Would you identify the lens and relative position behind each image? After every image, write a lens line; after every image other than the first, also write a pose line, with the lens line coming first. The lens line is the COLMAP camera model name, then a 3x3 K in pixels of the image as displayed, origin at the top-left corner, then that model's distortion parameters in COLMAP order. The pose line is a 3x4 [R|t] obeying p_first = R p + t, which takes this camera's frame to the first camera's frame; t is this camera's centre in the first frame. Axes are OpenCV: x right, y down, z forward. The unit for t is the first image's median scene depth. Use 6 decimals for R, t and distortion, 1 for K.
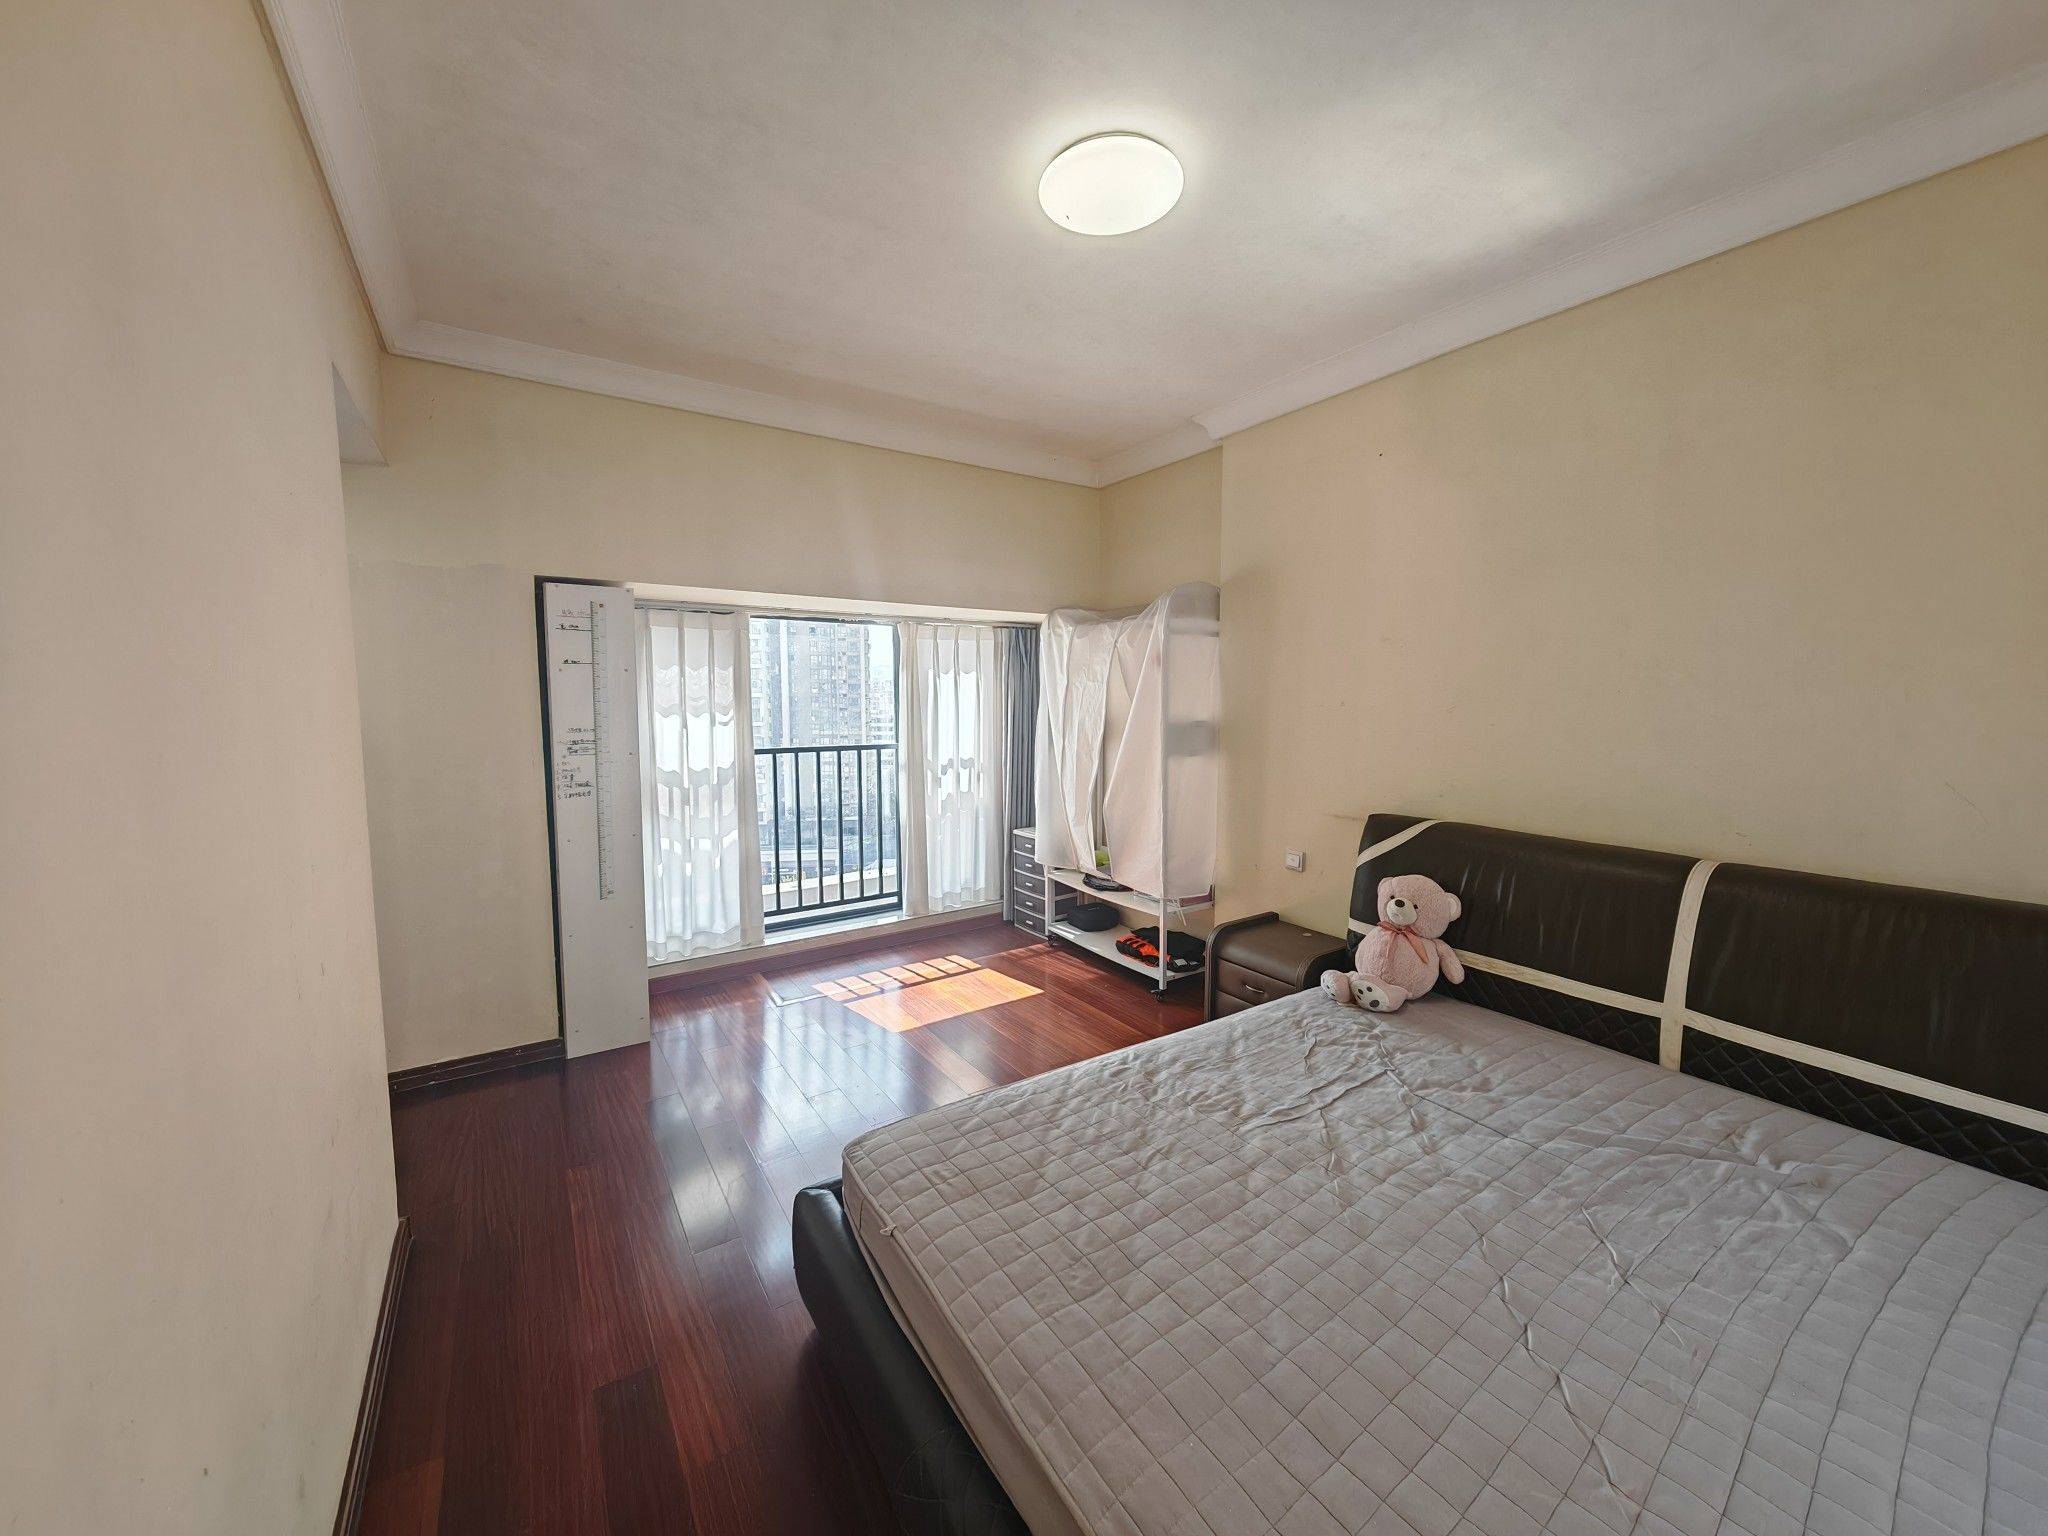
lens RADIAL K [[759.1, 0, 1023.6], [0, 759.1, 762.1], [0, 0, 1]] dist [0.002846, -0.000176]
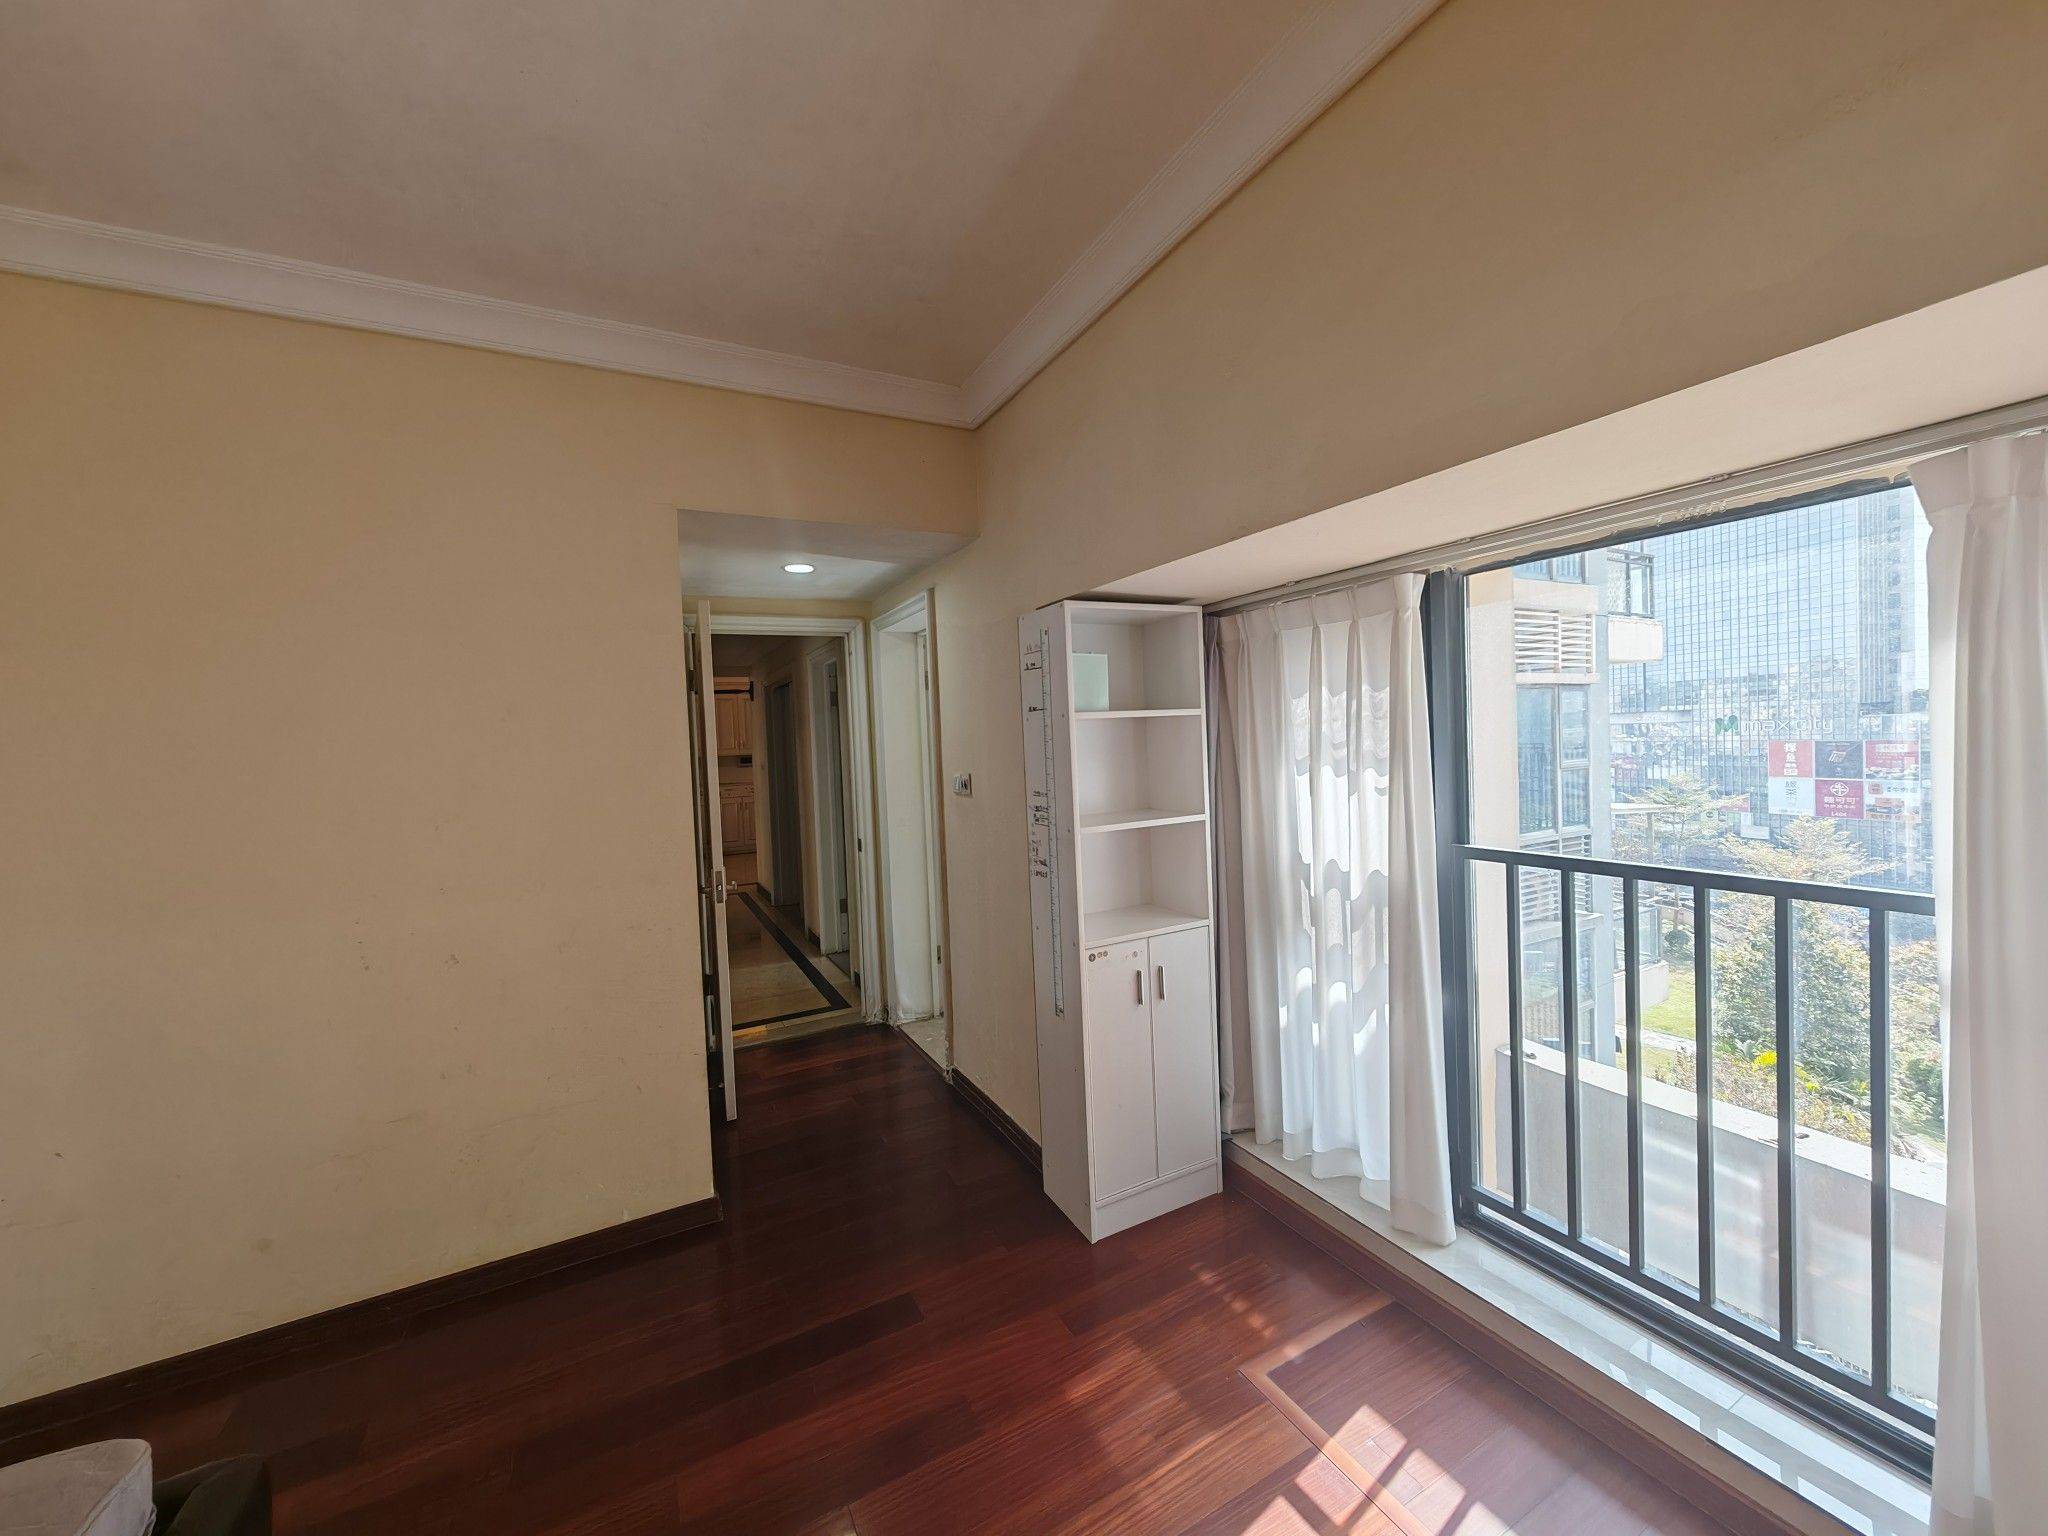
lens RADIAL K [[759.1, 0, 1023.6], [0, 759.1, 762.1], [0, 0, 1]] dist [0.002846, -0.000176]
pose [[-0.115288, 0.026691, -0.992973, 0.161767], [-0.054518, 0.997962, 0.033155, -0.079877], [0.991835, 0.057957, -0.113598, 0.851946]]
